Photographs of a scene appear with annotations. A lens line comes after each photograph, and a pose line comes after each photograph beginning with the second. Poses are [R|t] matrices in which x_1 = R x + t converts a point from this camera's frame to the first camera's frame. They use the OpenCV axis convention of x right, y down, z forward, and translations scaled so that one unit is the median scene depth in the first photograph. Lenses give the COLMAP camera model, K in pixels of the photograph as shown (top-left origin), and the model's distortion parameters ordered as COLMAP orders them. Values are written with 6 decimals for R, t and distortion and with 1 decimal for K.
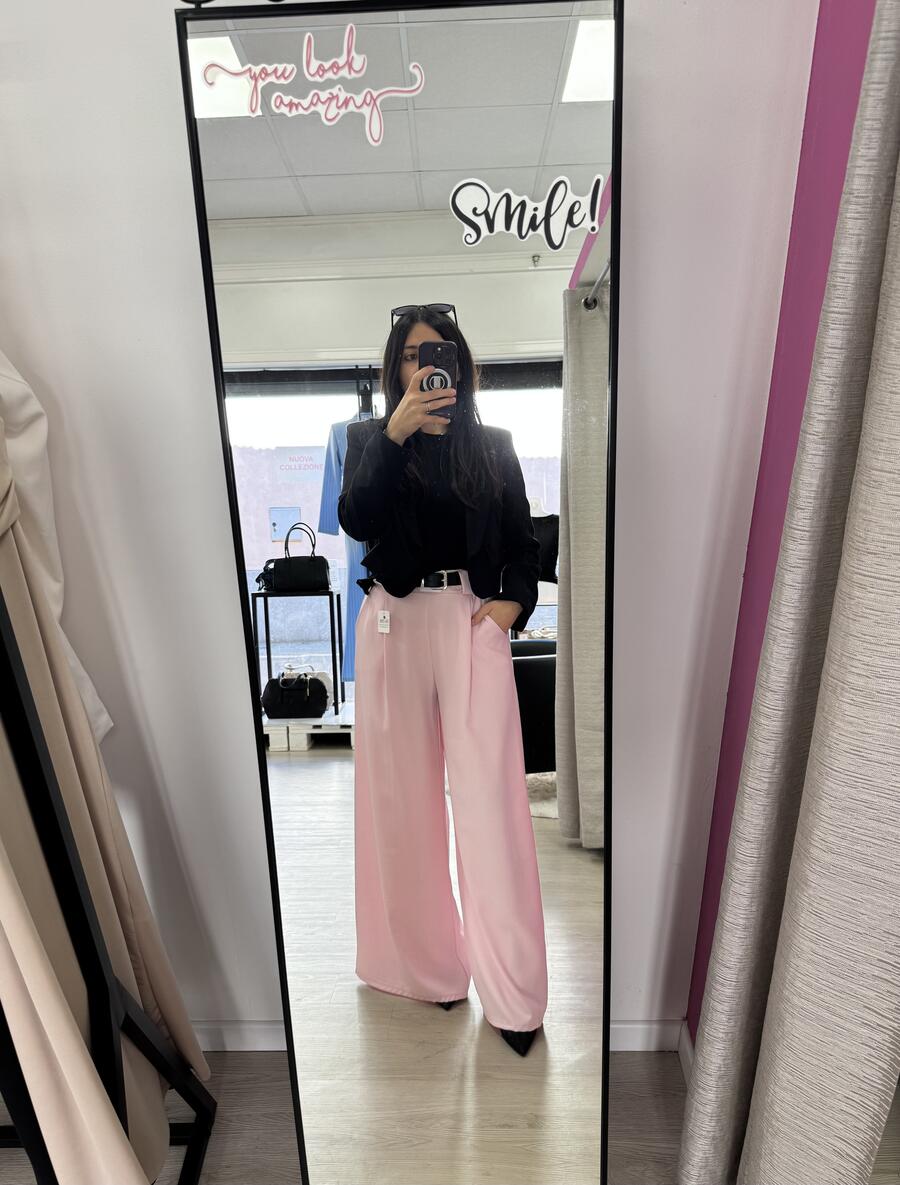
lens RADIAL K [[940.2, 0, 433.2], [0, 940.2, 628.4], [0, 0, 1]] dist [0.075570, -0.116081]
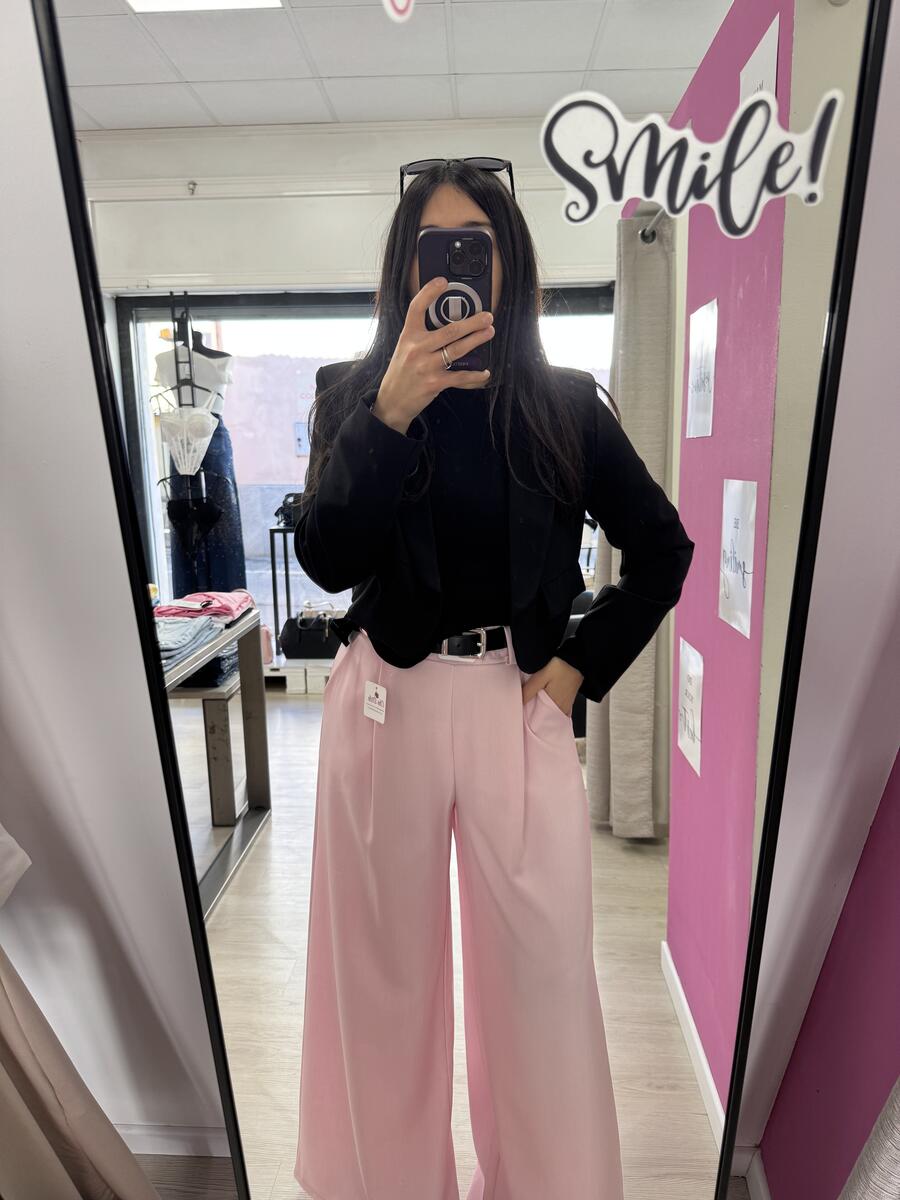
lens RADIAL K [[880.3, 0, 447.0], [0, 880.3, 608.1], [0, 0, 1]] dist [0.060733, -0.087534]
pose [[0.999740, 0.022284, -0.004765, -0.018746], [-0.021746, 0.995447, 0.092808, -0.170580], [0.006812, -0.092680, 0.995673, 0.353256]]
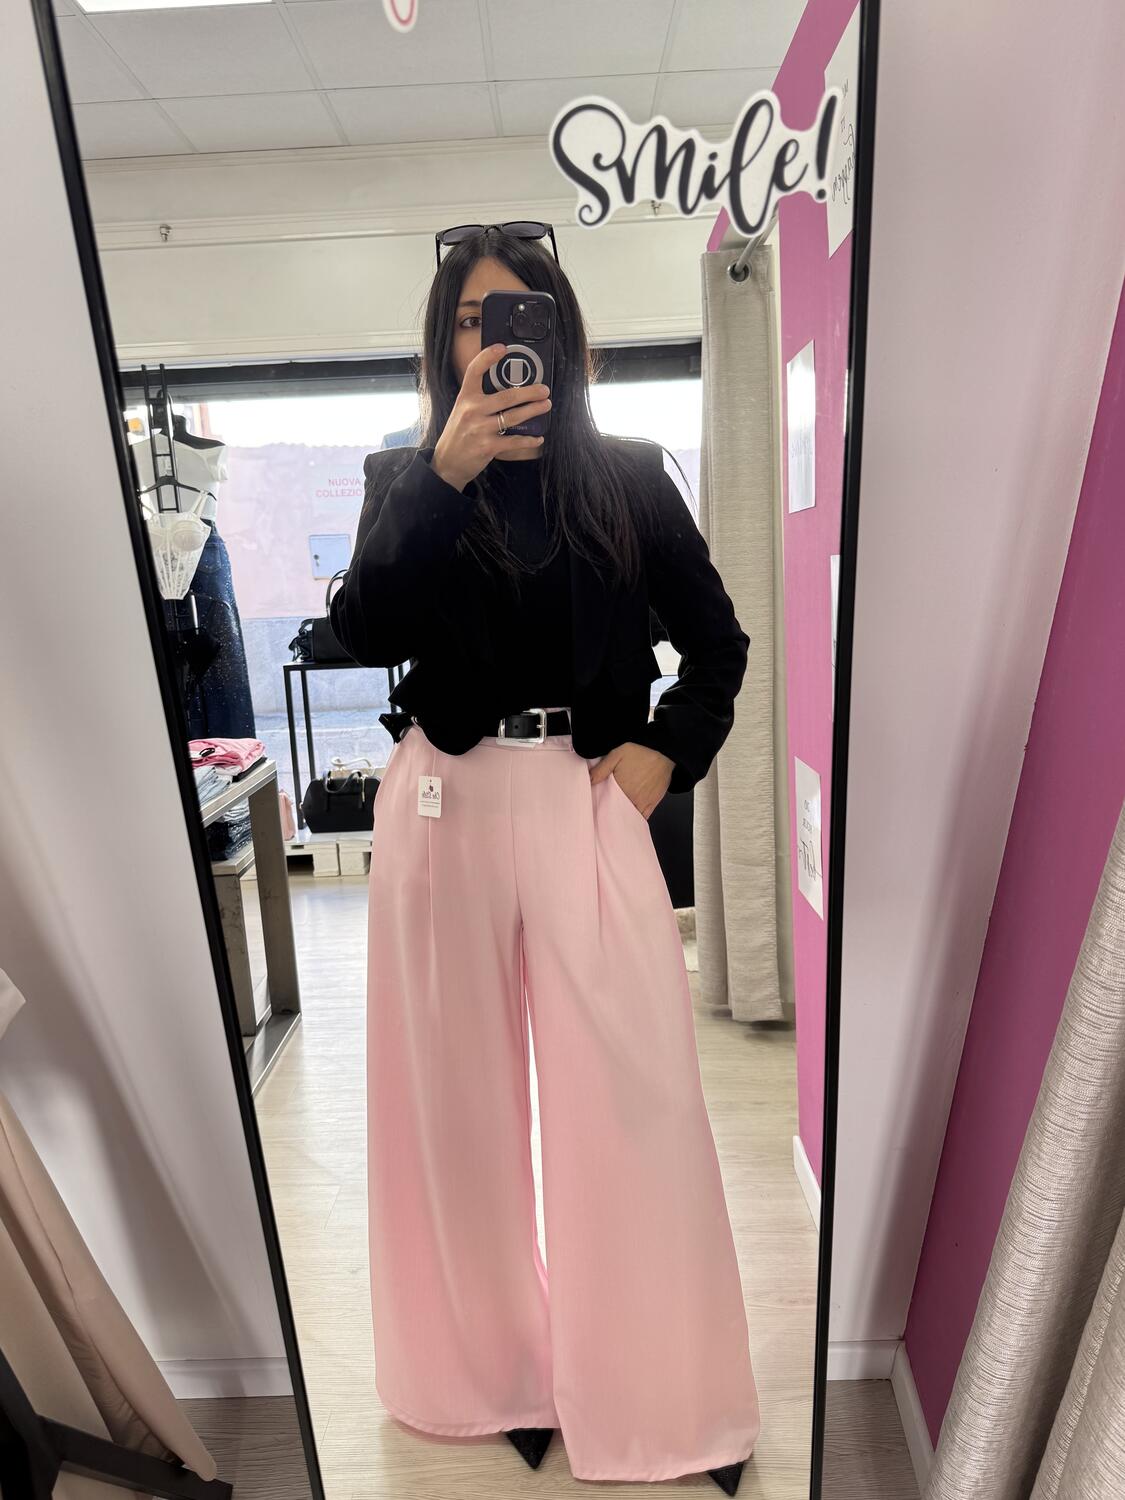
lens RADIAL K [[1160.8, 0, 563.2], [0, 1160.8, 759.0], [0, 0, 1]] dist [0.070298, -0.107210]
pose [[0.999270, -0.022118, 0.031141, -0.001891], [0.019690, 0.996895, 0.076246, -0.115235], [-0.032730, -0.075577, 0.996603, 0.238014]]
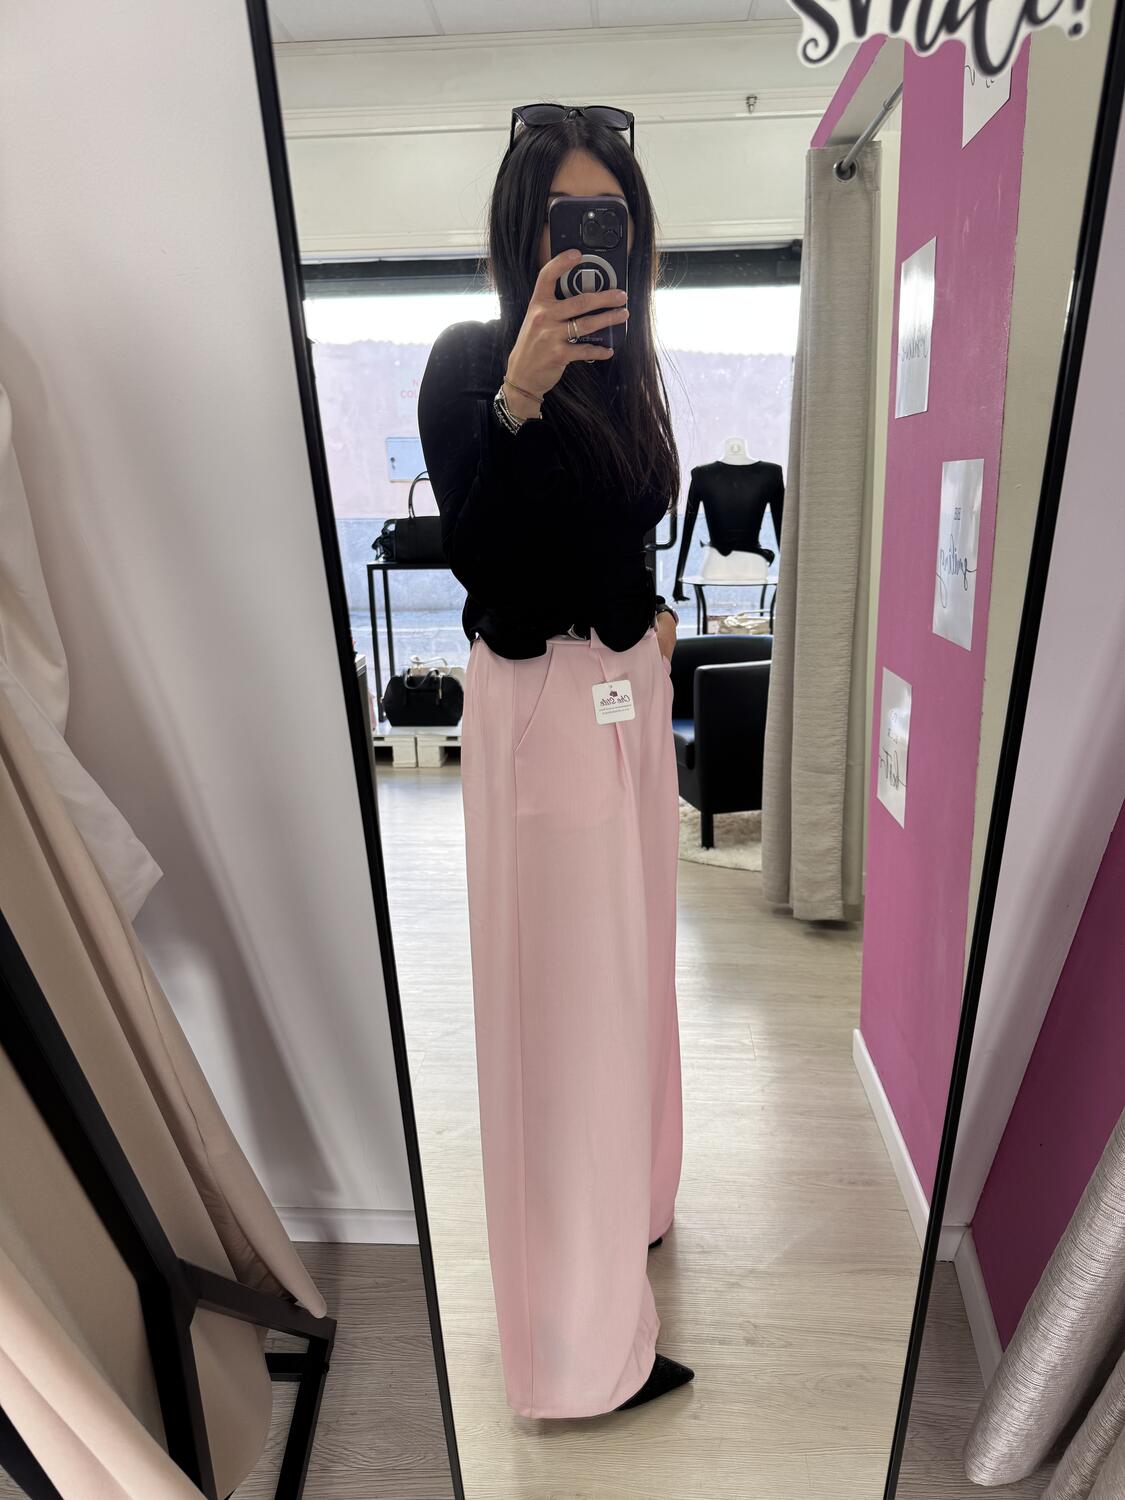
lens RADIAL K [[1096.7, 0, 562.7], [0, 1096.7, 773.7], [0, 0, 1]] dist [0.077122, -0.122537]
pose [[0.999788, 0.014103, -0.015012, -0.054312], [-0.011280, 0.984712, 0.173823, -0.105991], [0.017234, -0.173617, 0.984662, 0.280358]]
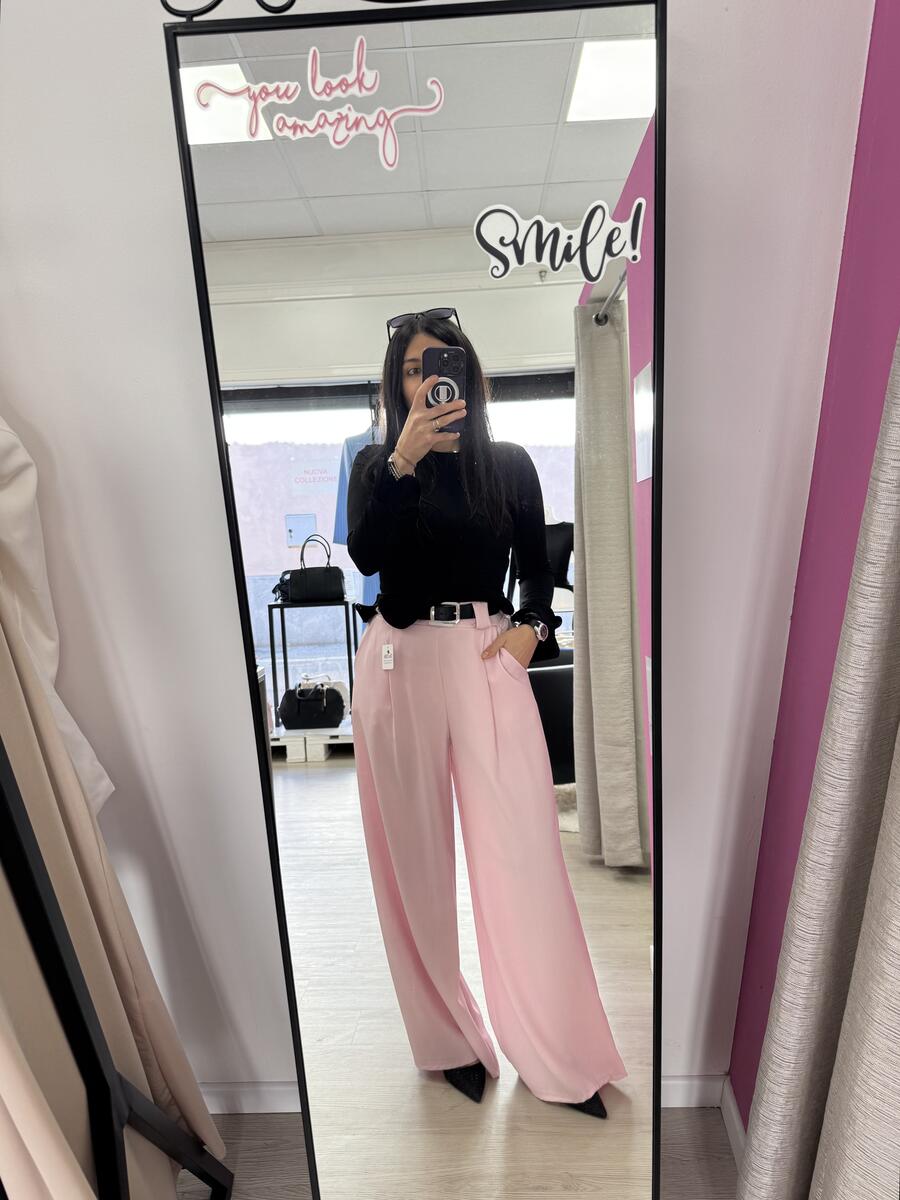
lens RADIAL K [[904.1, 0, 445.4], [0, 904.1, 601.5], [0, 0, 1]] dist [0.054042, -0.082286]
pose [[0.999858, -0.016823, 0.000953, -0.011673], [0.016841, 0.999583, -0.023441, -0.057692], [-0.000558, 0.023454, 0.999725, 0.108104]]
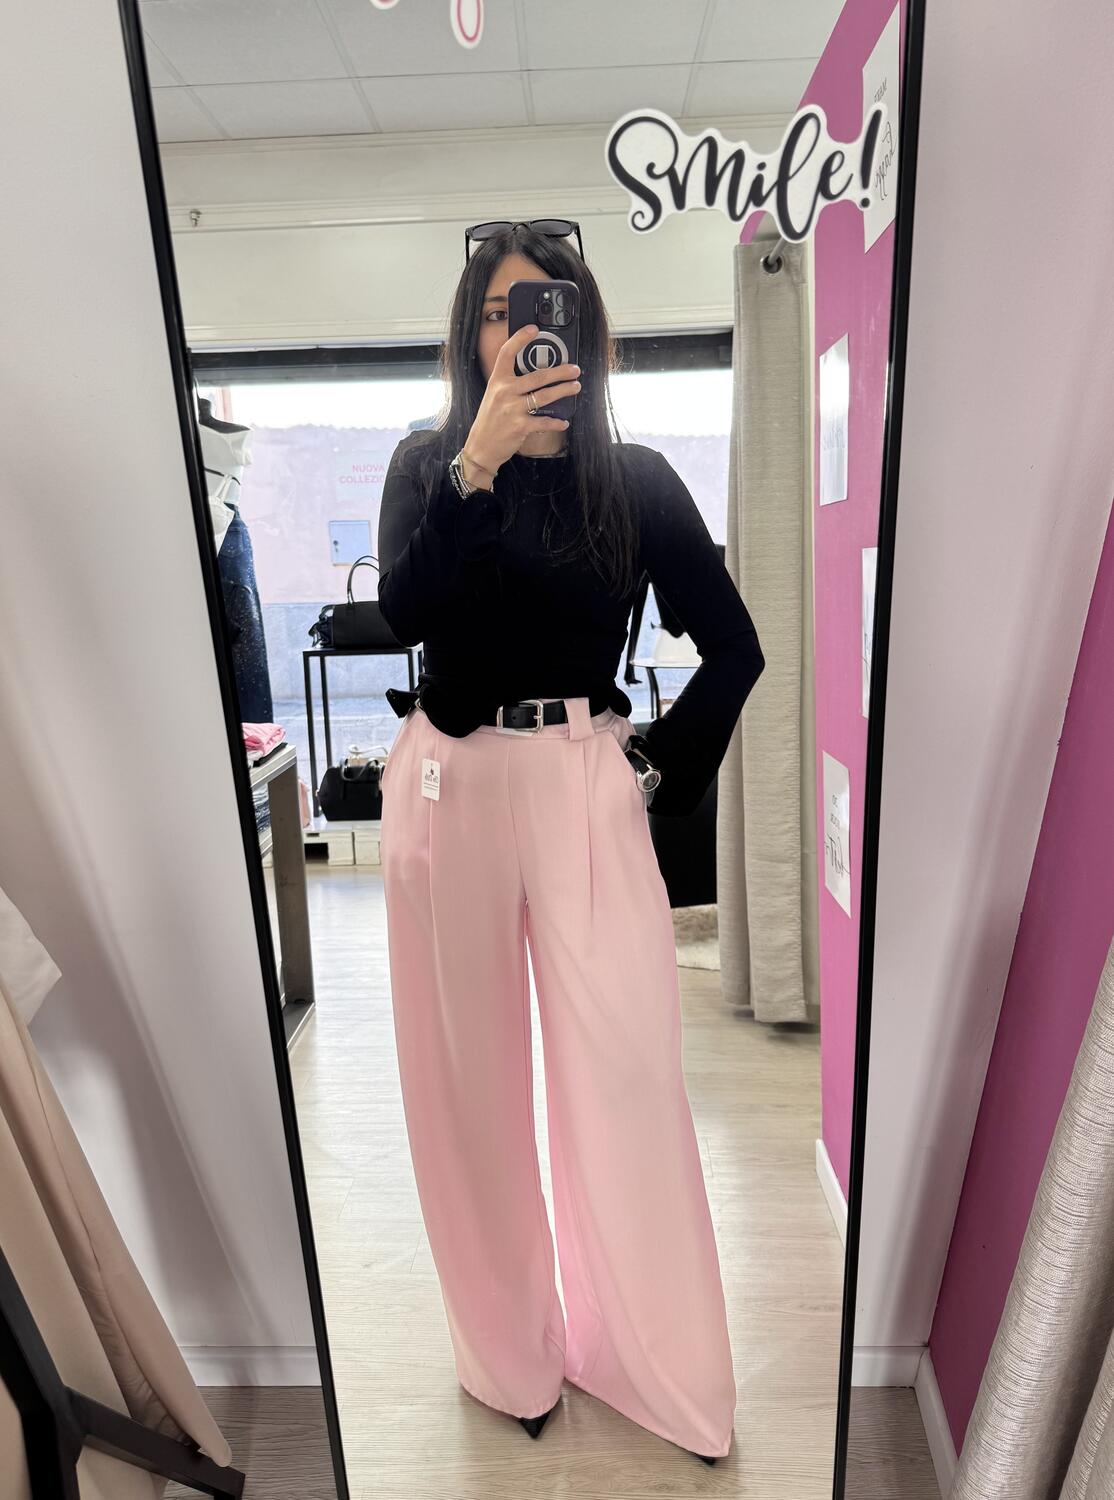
lens RADIAL K [[1192.0, 0, 553.2], [0, 1192.0, 723.9], [0, 0, 1]] dist [0.062445, -0.088703]
pose [[0.999956, -0.003080, 0.008812, -0.014274], [0.002616, 0.998638, 0.052106, -0.112293], [-0.008960, -0.052081, 0.998603, 0.208461]]
